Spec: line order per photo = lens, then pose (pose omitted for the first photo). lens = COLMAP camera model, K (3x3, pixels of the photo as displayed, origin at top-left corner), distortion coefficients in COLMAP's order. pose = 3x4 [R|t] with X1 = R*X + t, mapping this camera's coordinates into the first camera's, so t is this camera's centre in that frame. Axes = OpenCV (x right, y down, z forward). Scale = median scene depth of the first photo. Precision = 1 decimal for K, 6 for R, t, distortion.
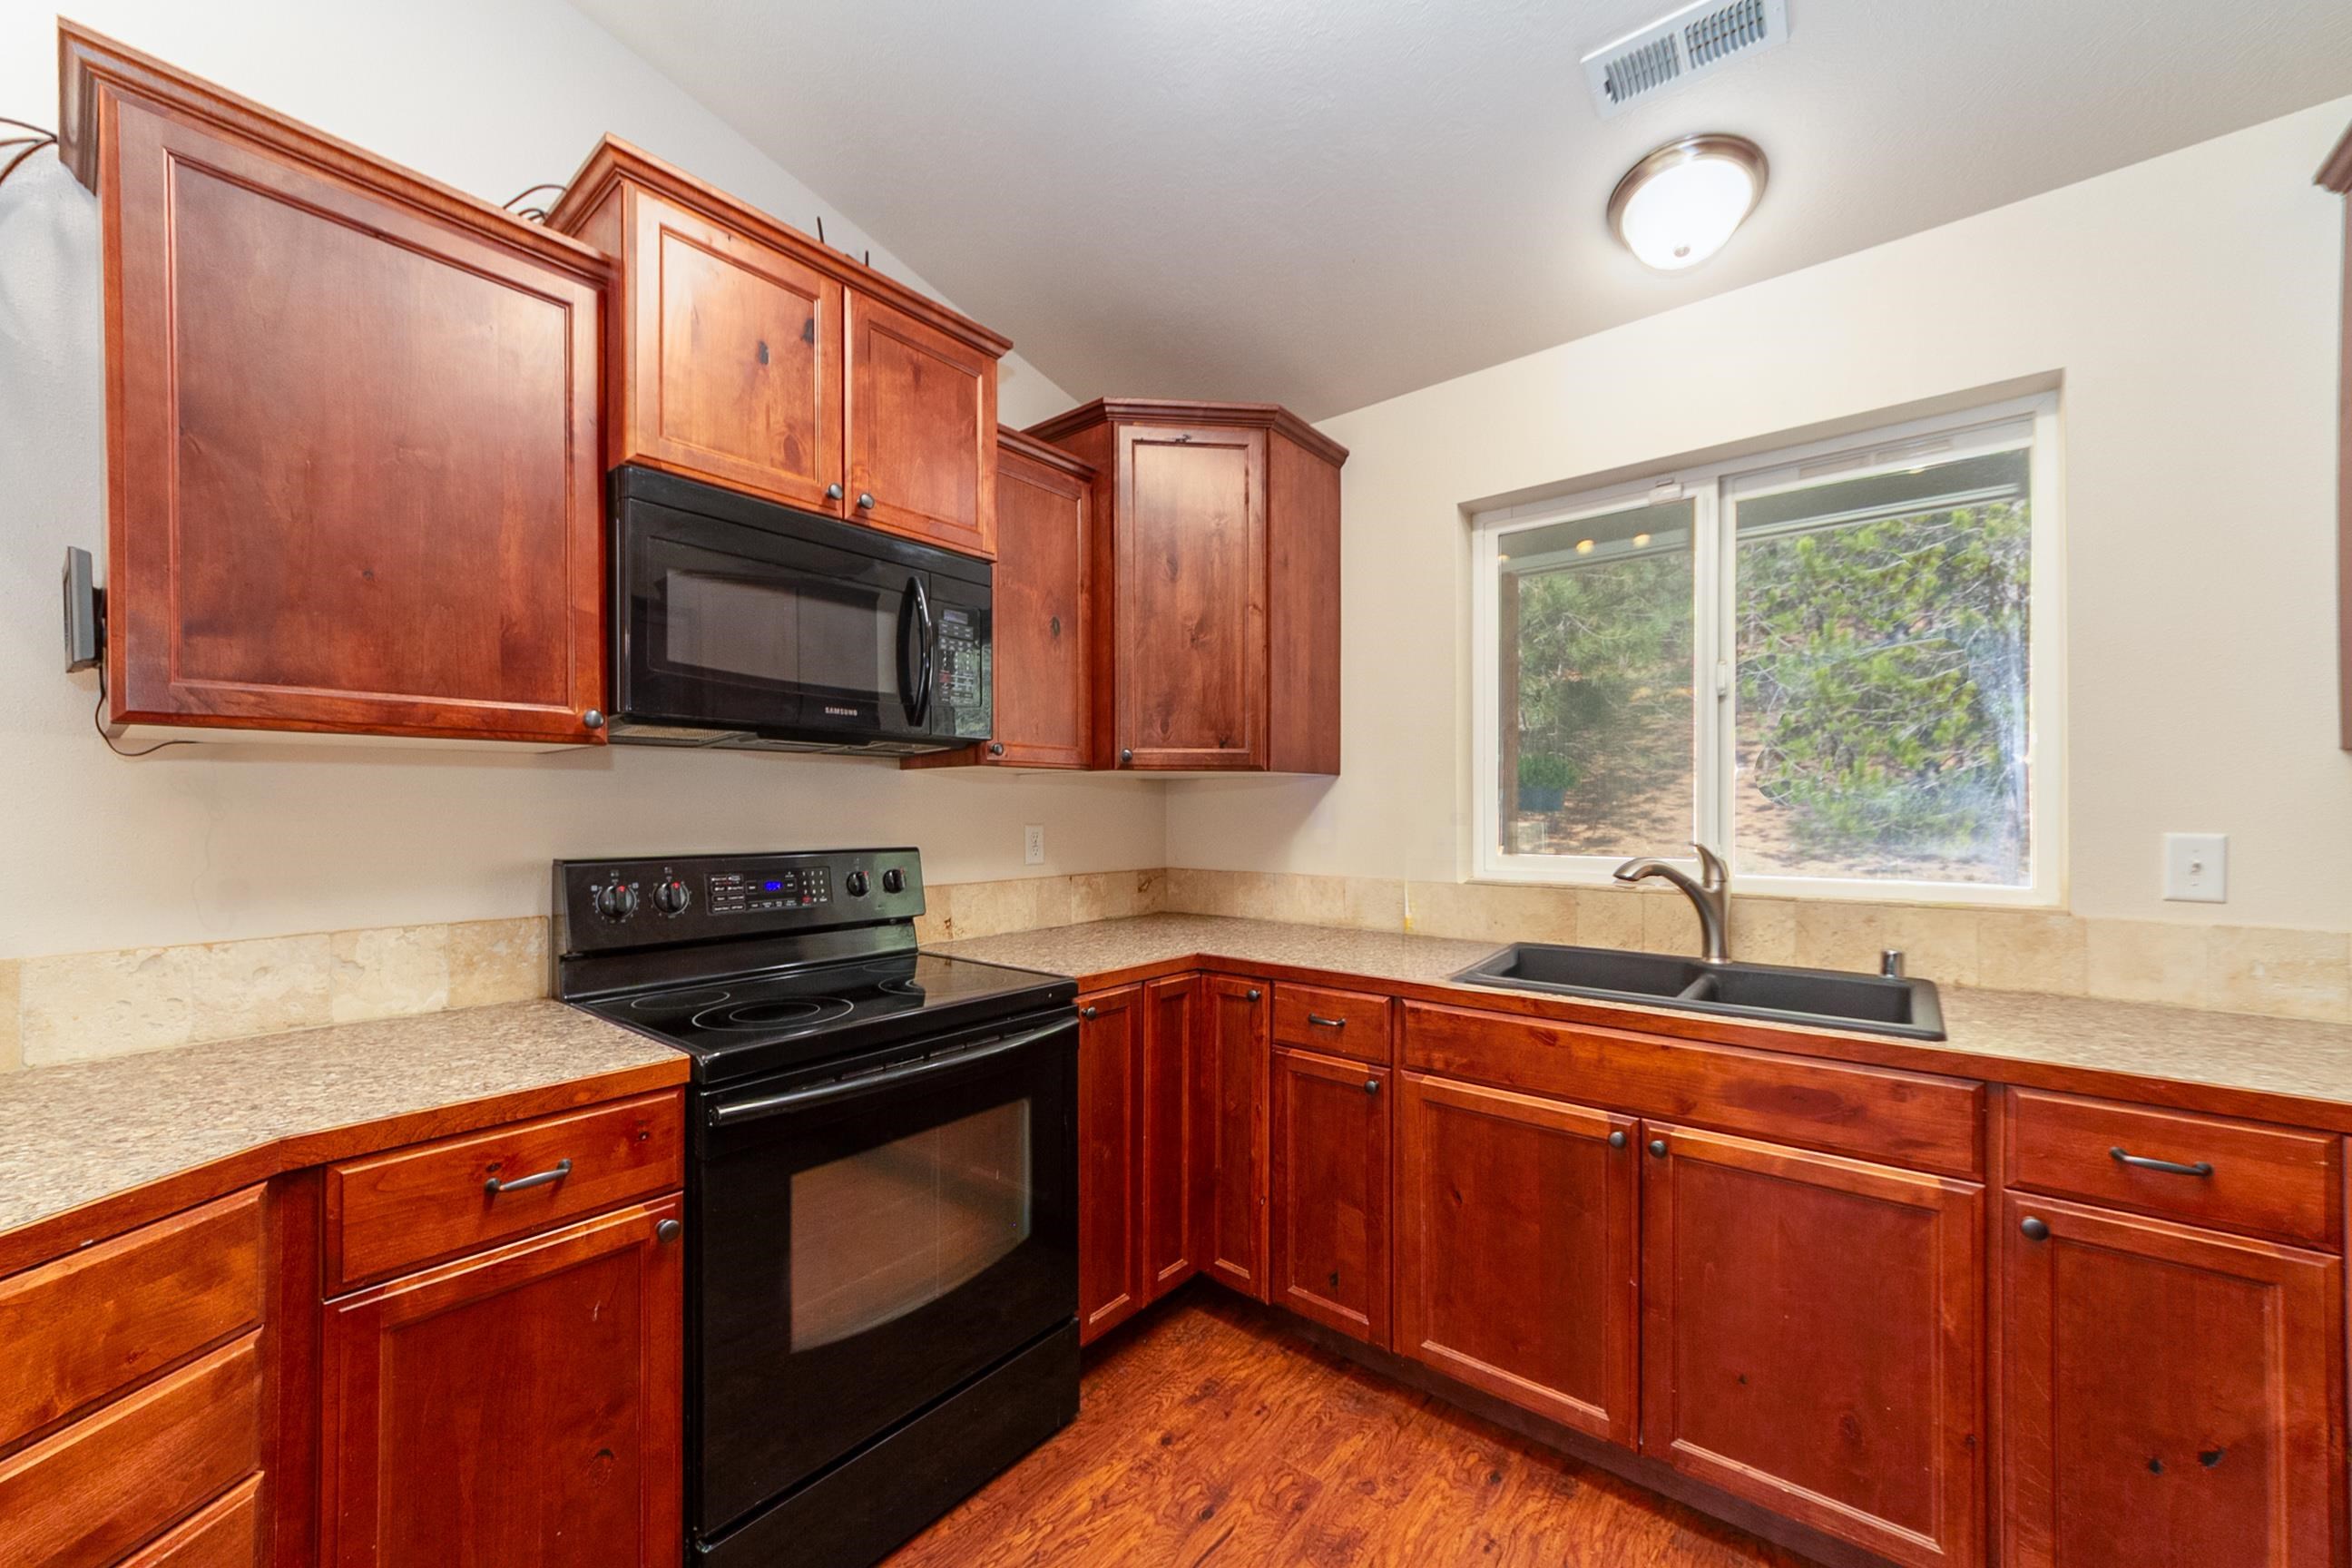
lens RADIAL K [[901.1, 0, 1168.3], [0, 901.1, 806.7], [0, 0, 1]] dist [0.000318, 0.000051]
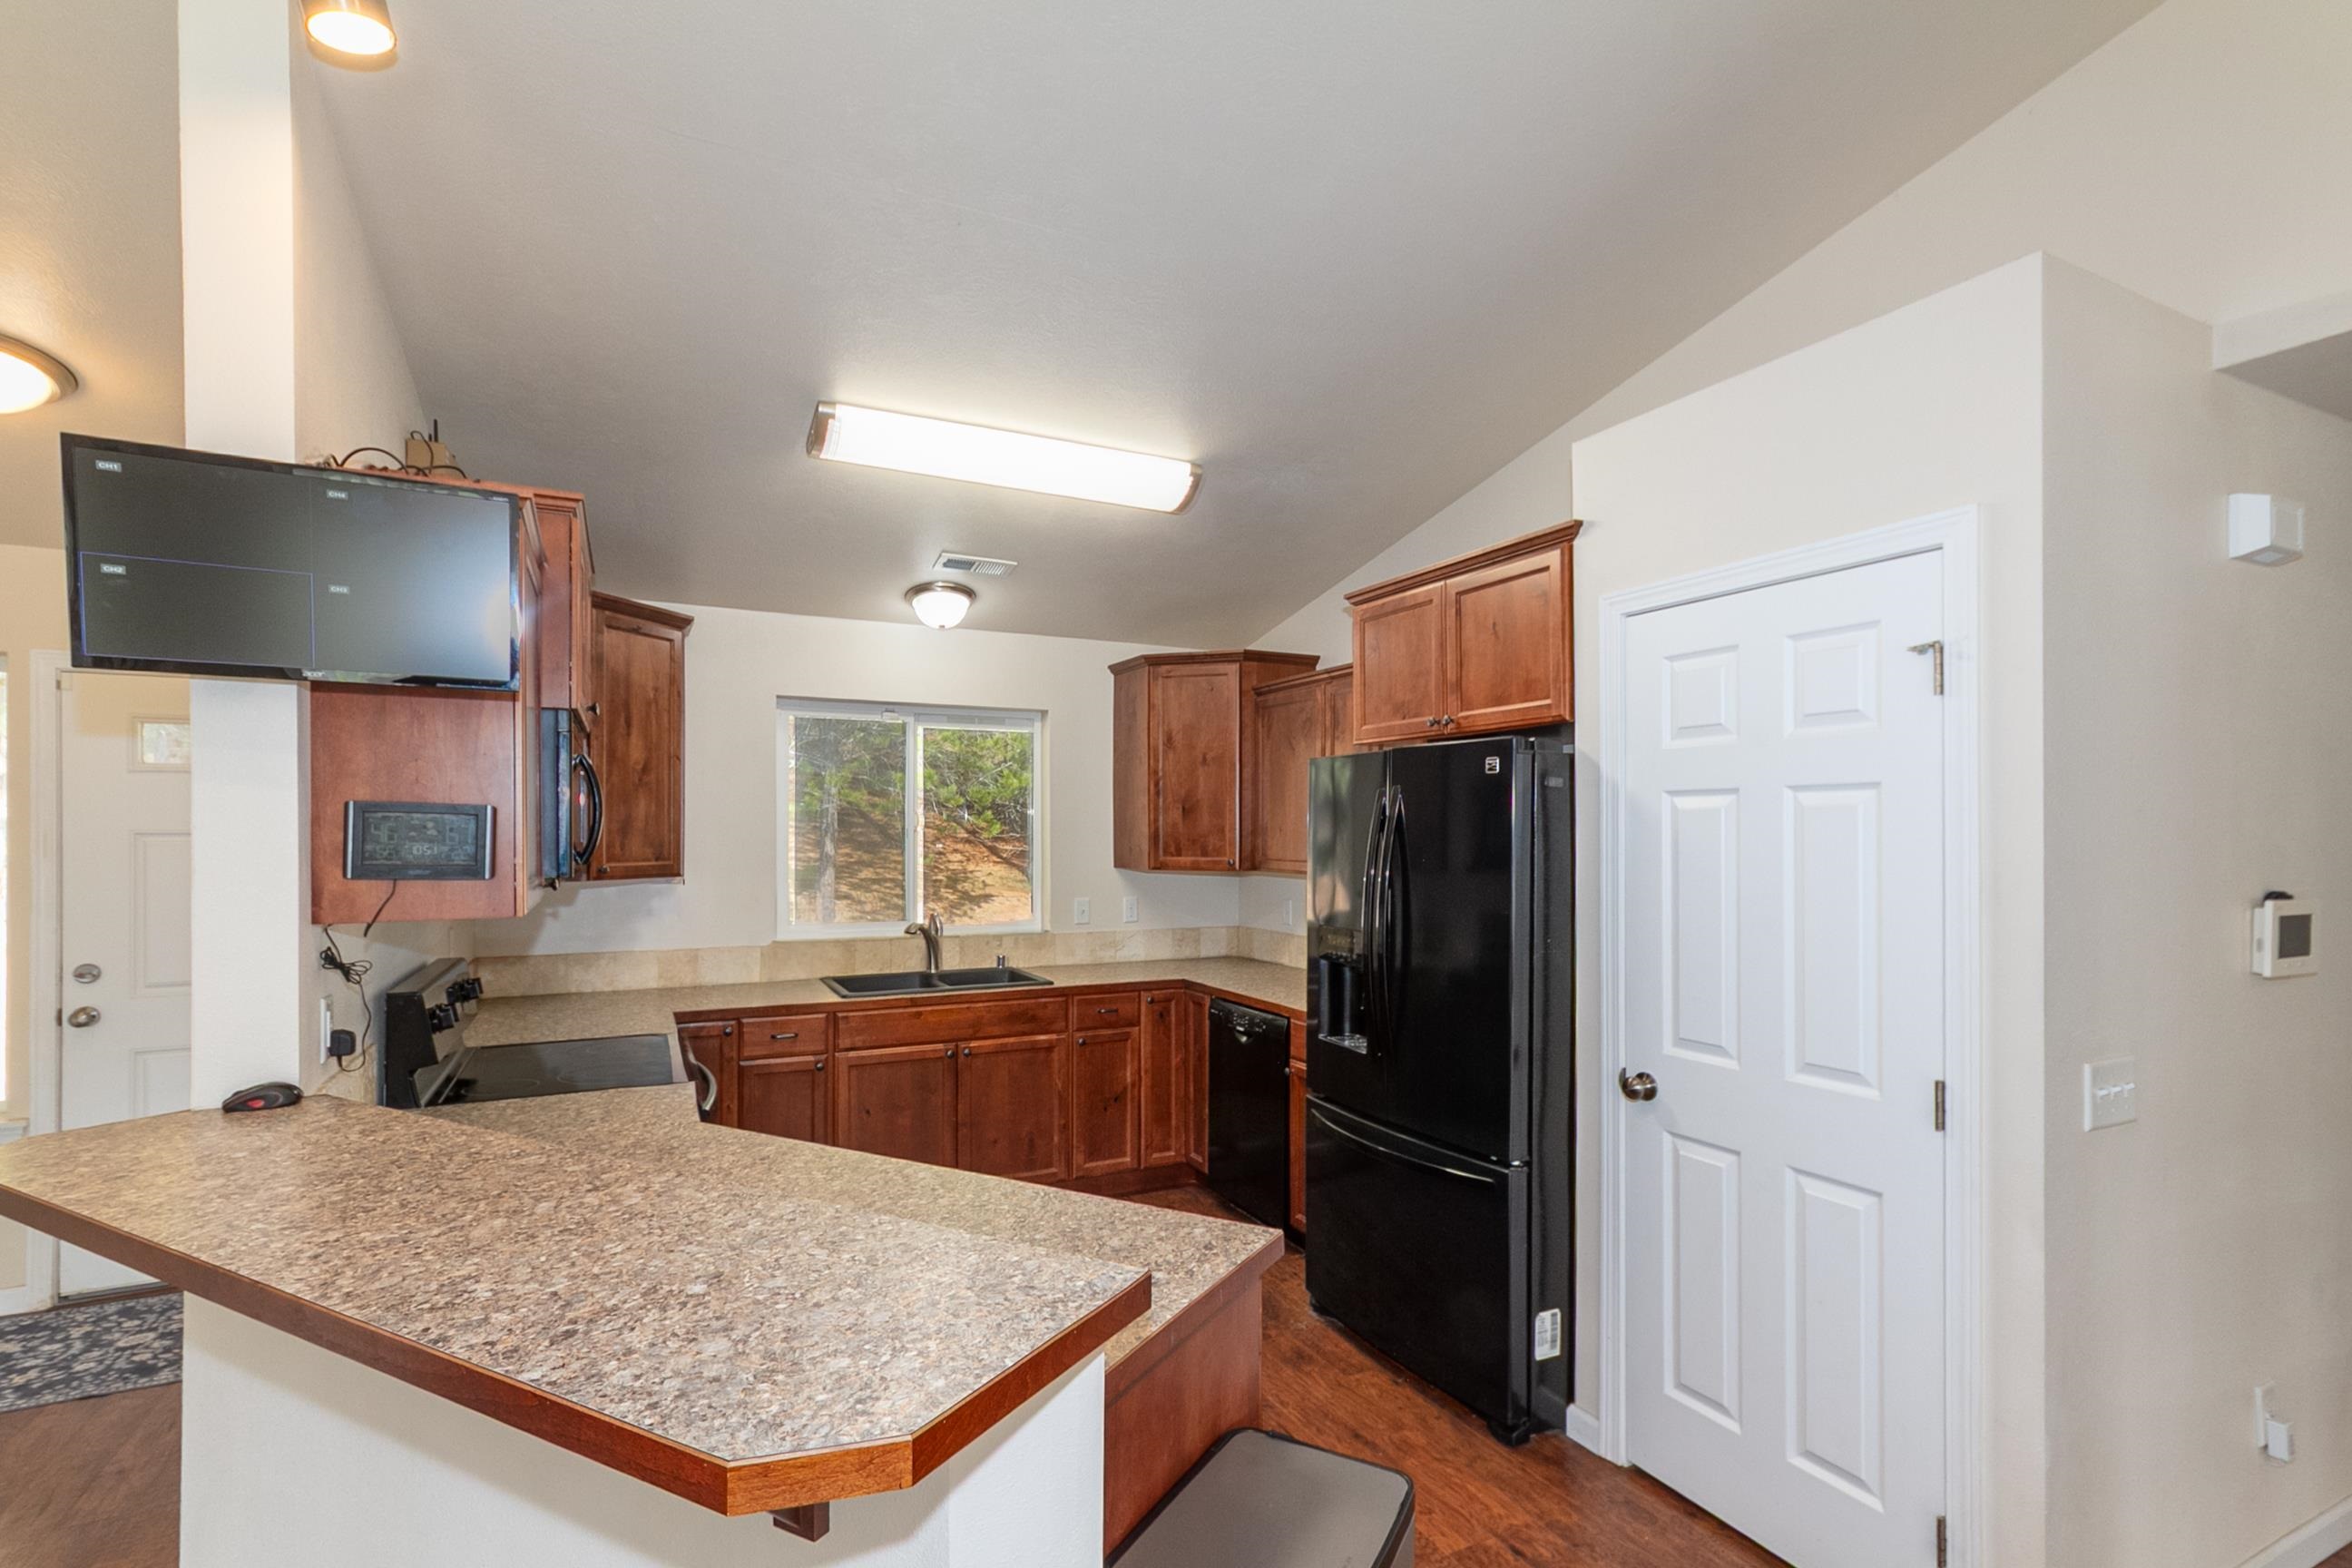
lens RADIAL K [[1031.4, 0, 1156.8], [0, 1031.4, 838.2], [0, 0, 1]] dist [0.000826, 0.000151]
pose [[0.433359, -0.000728, 0.901221, -1.242639], [0.000371, 1.000000, 0.000630, -0.123436], [-0.901221, 0.000061, 0.433359, -0.424548]]
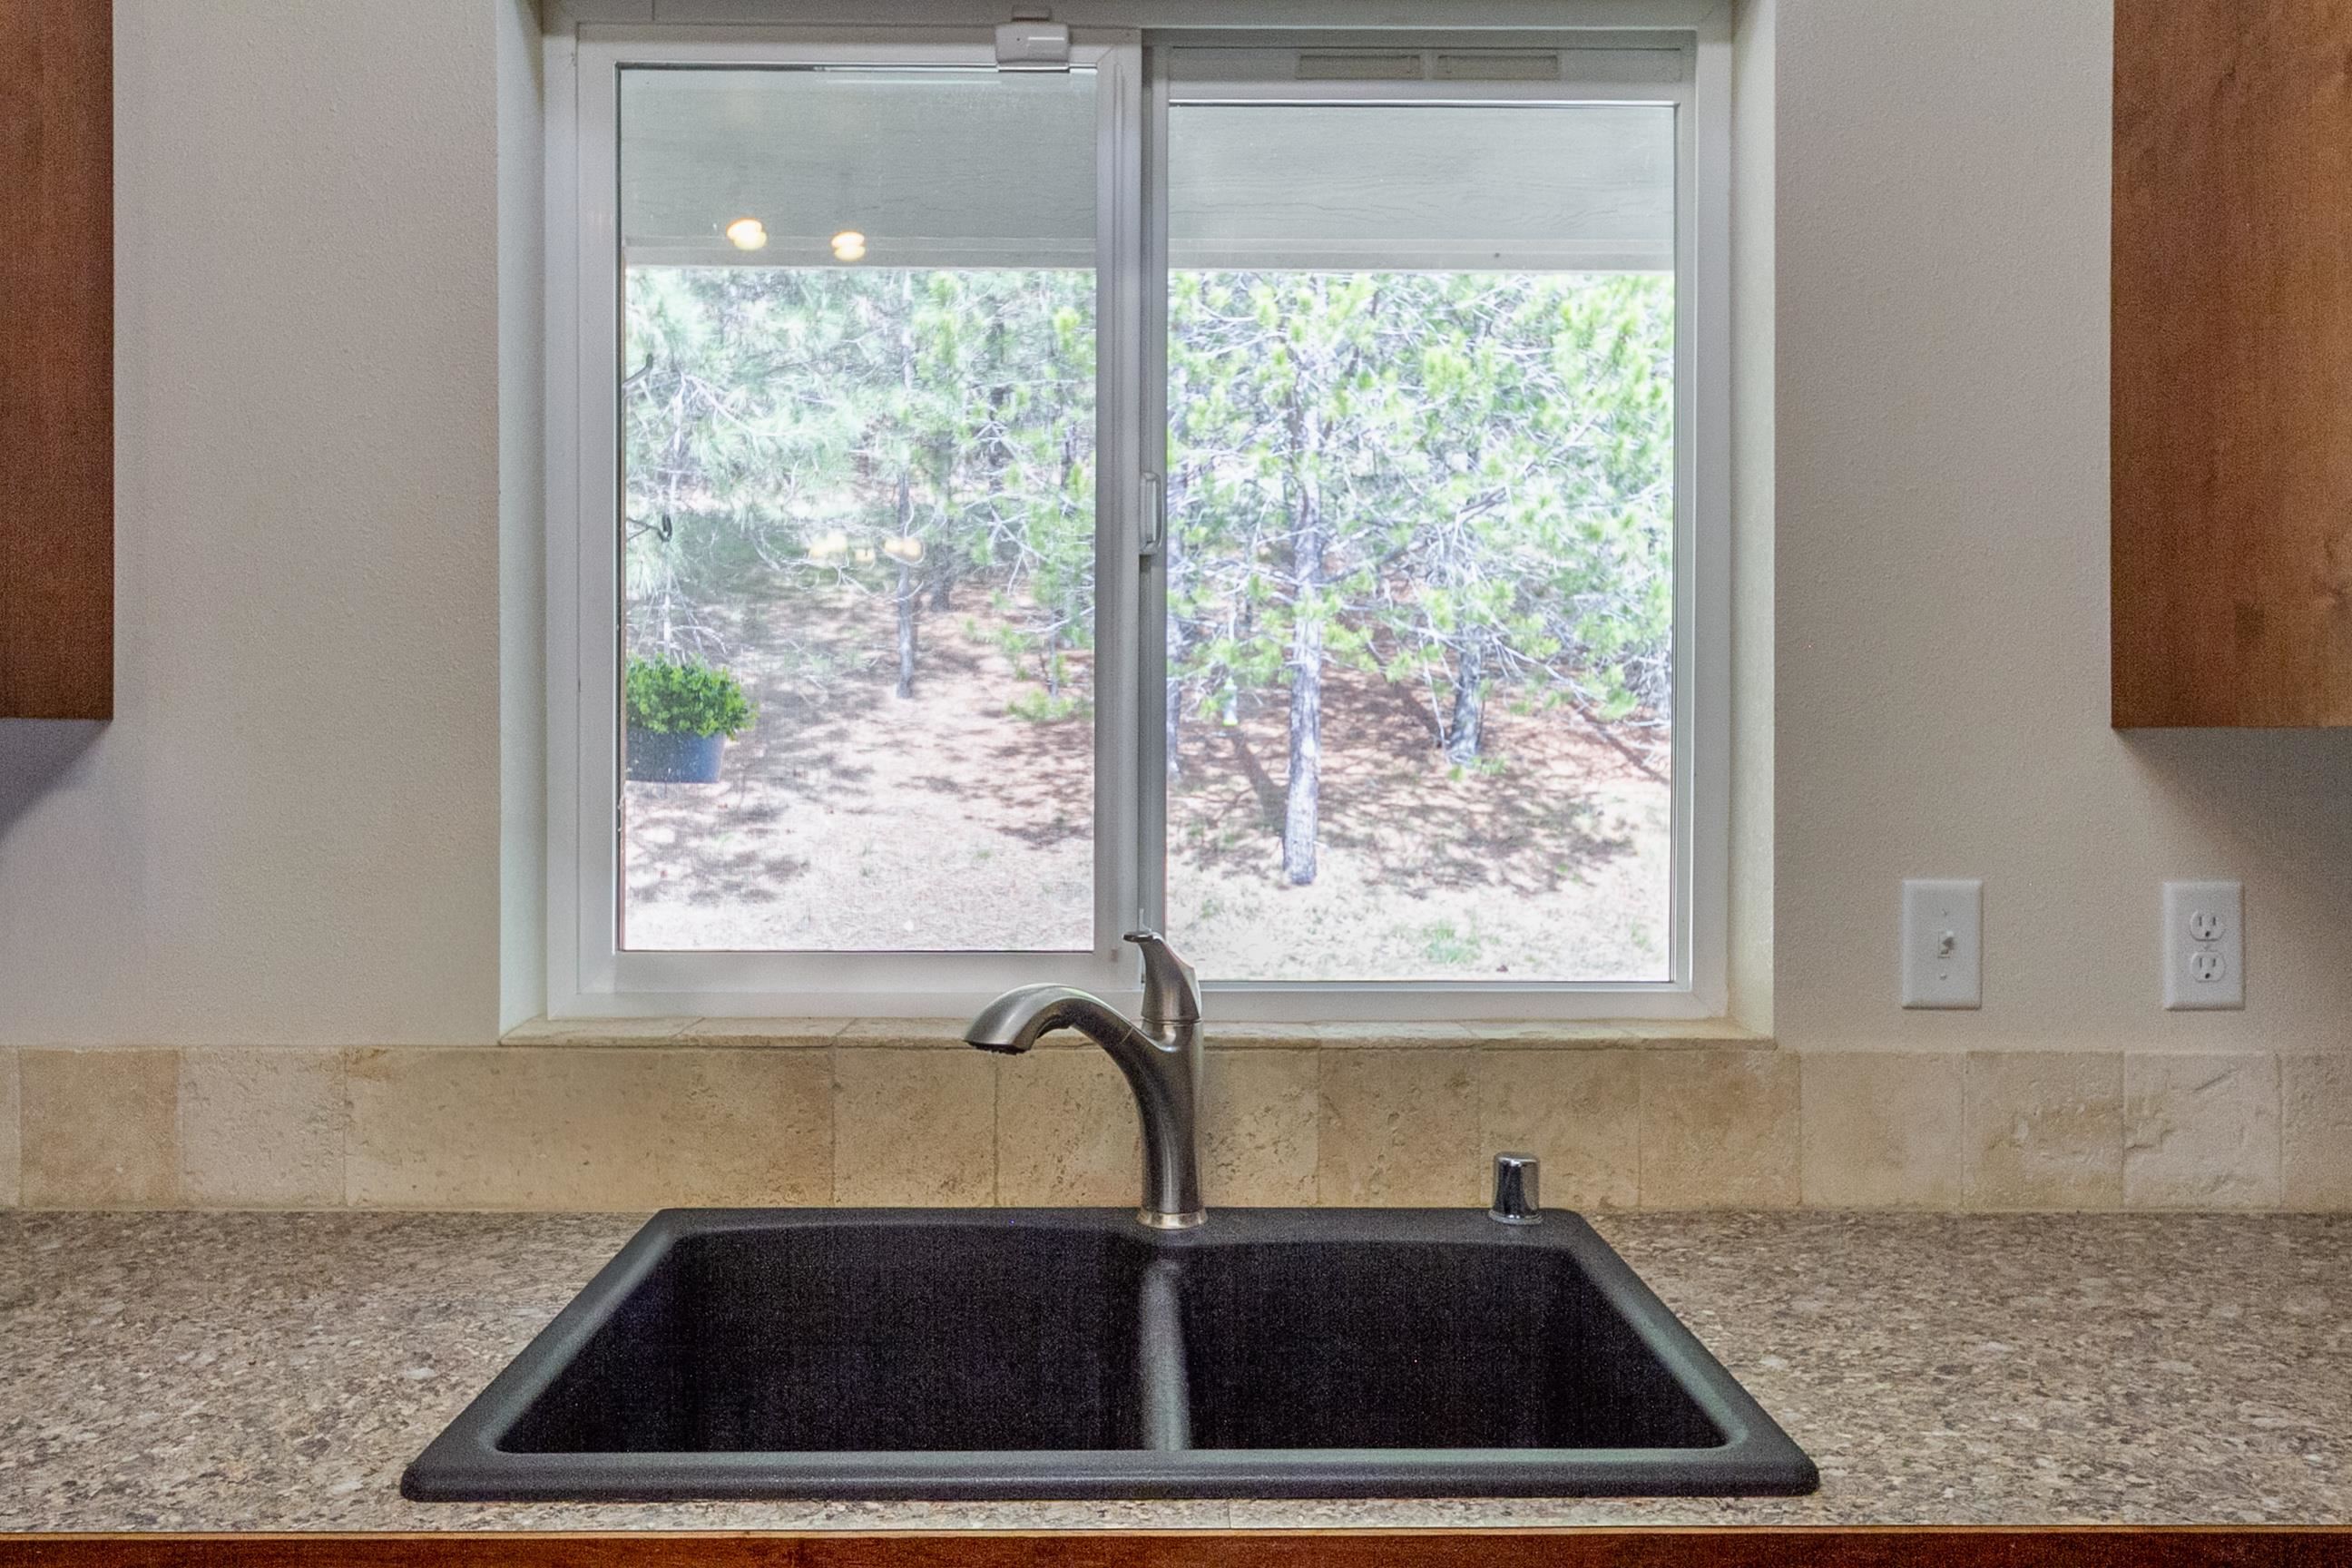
lens RADIAL K [[1726.0, 0, 1201.5], [0, 1726.0, 750.2], [0, 0, 1]] dist [-0.009883, -0.000441]
pose [[0.757499, -0.000469, 0.652836, 0.124541], [-0.003653, 0.999981, 0.004956, -0.040837], [-0.652826, -0.006139, 0.757483, 0.429173]]
